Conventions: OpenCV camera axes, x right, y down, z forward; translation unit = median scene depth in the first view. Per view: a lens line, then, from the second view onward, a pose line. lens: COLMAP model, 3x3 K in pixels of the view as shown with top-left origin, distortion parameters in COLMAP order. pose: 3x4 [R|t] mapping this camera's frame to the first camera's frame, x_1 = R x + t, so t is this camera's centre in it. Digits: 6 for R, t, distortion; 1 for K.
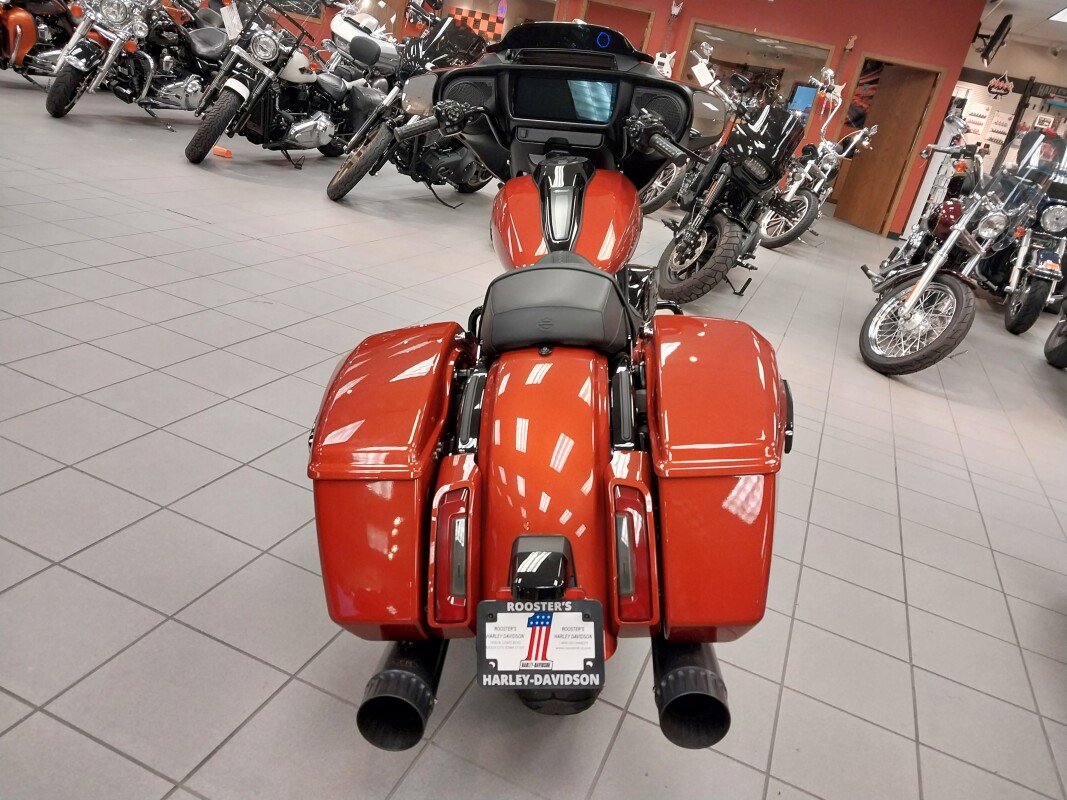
lens RADIAL K [[829.9, 0, 548.3], [0, 829.9, 398.0], [0, 0, 1]] dist [0.037458, -0.044637]
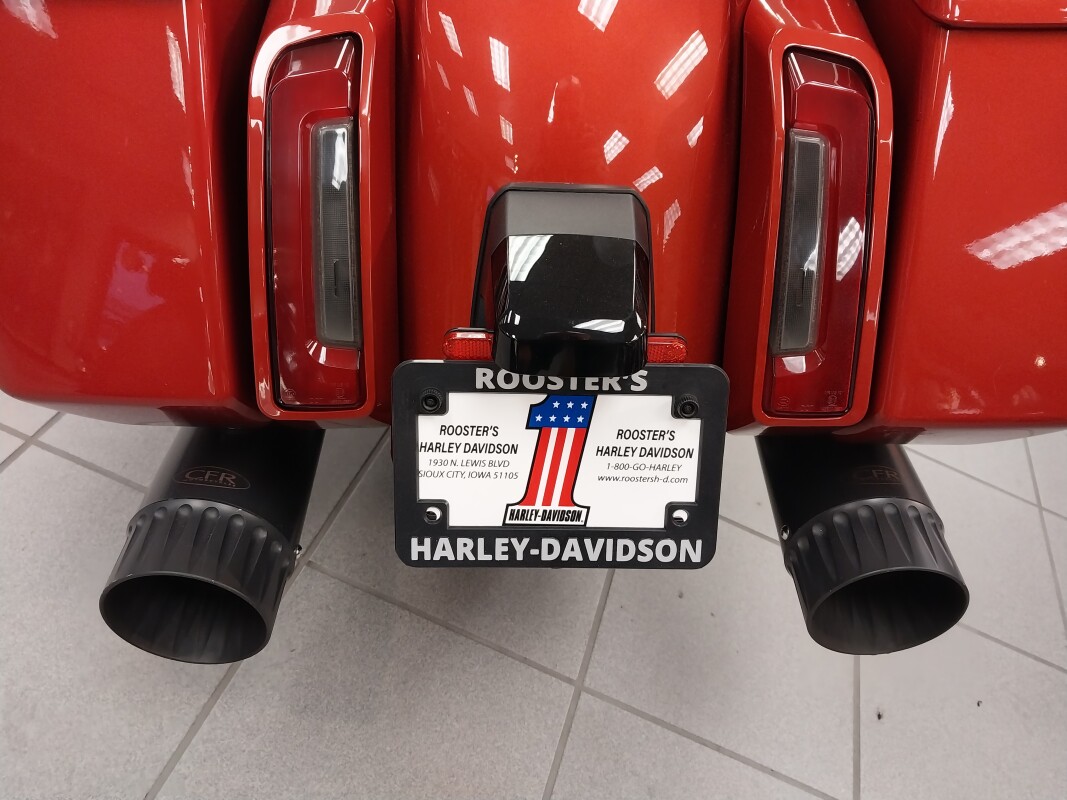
lens RADIAL K [[811.4, 0, 552.2], [0, 811.4, 354.1], [0, 0, 1]] dist [0.119053, -0.158976]
pose [[0.992590, 0.010275, 0.121079, -0.059357], [-0.052185, 0.935898, 0.348385, 0.111977], [-0.109738, -0.352122, 0.929499, 0.661177]]
